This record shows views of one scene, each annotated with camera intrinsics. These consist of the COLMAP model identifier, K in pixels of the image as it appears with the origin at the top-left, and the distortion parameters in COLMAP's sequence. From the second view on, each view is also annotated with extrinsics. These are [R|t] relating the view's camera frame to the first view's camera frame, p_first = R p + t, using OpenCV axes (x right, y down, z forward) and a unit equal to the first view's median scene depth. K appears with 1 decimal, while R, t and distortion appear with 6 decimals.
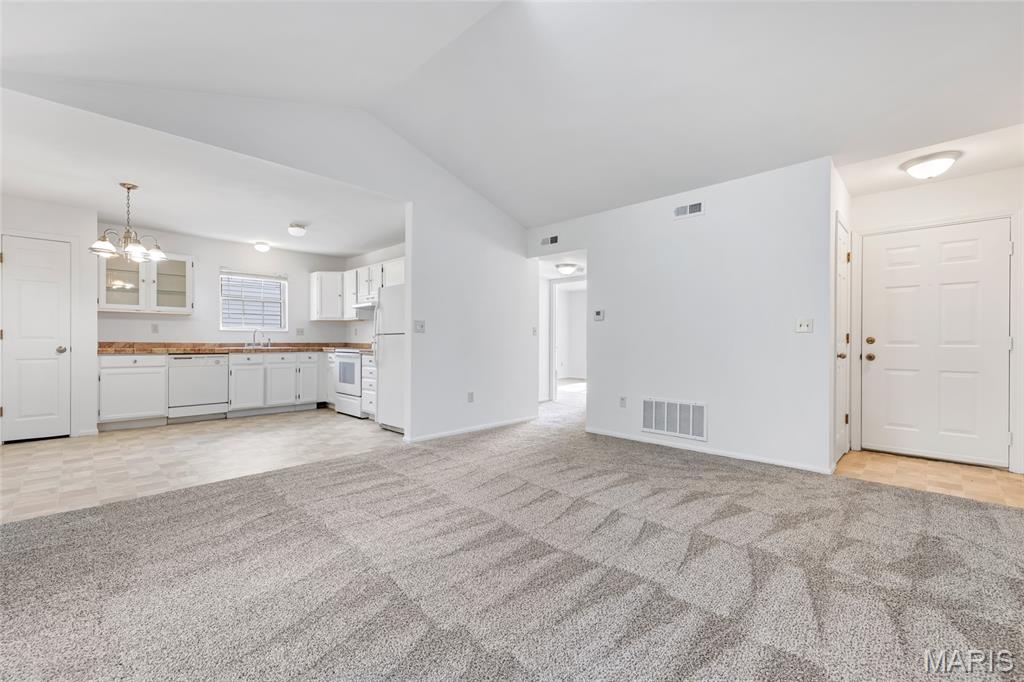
lens RADIAL K [[421.2, 0, 513.8], [0, 421.2, 343.2], [0, 0, 1]] dist [-0.000197, -0.000120]
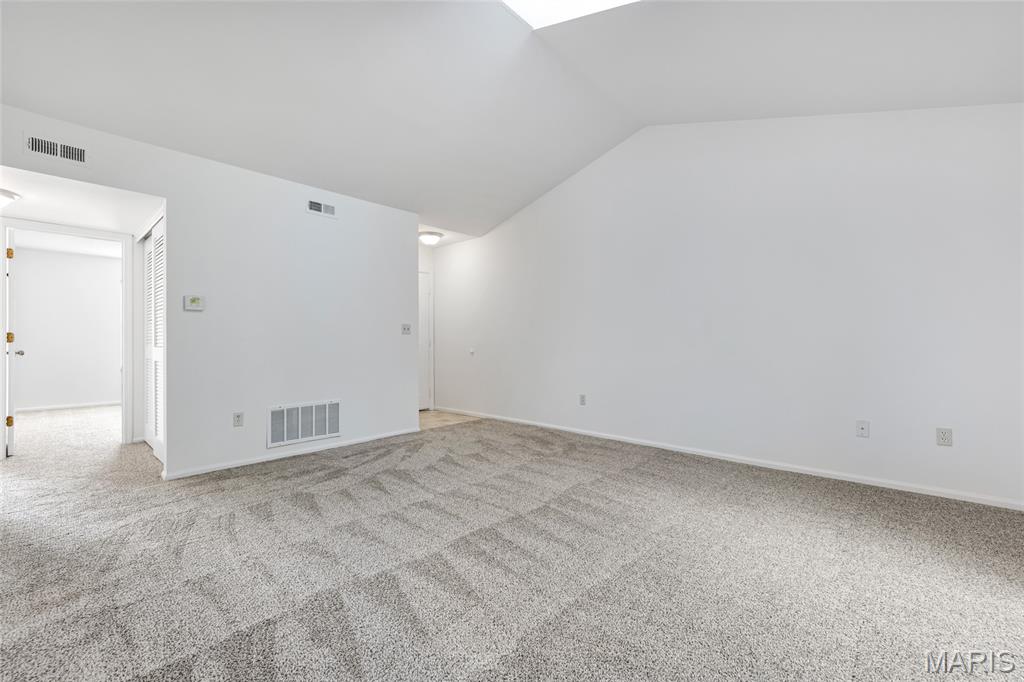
lens RADIAL K [[431.3, 0, 512.6], [0, 431.3, 344.3], [0, 0, 1]] dist [0.000847, -0.000277]
pose [[-0.039906, -0.014398, 0.999100, -0.639515], [0.003867, 0.999886, 0.014564, -0.009809], [-0.999196, 0.004444, -0.039846, 0.612721]]
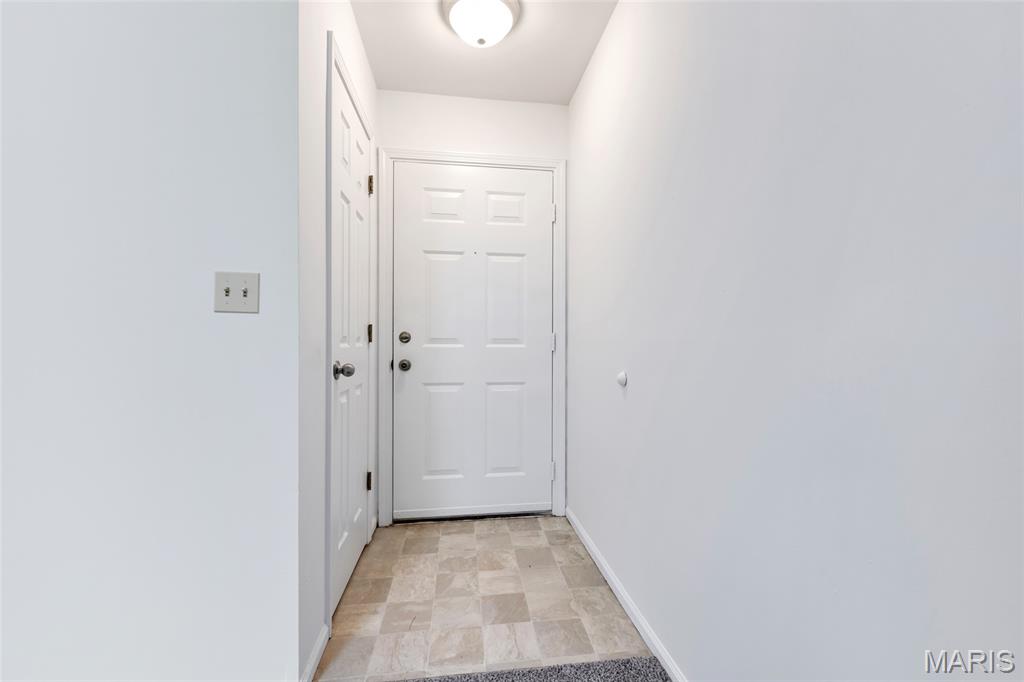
lens RADIAL K [[421.2, 0, 513.8], [0, 421.2, 343.2], [0, 0, 1]] dist [-0.000197, -0.000120]
pose [[0.616309, -0.005663, 0.787484, 0.483759], [0.002567, 0.999983, 0.005182, -0.000988], [-0.787500, -0.001172, 0.616313, 0.522373]]
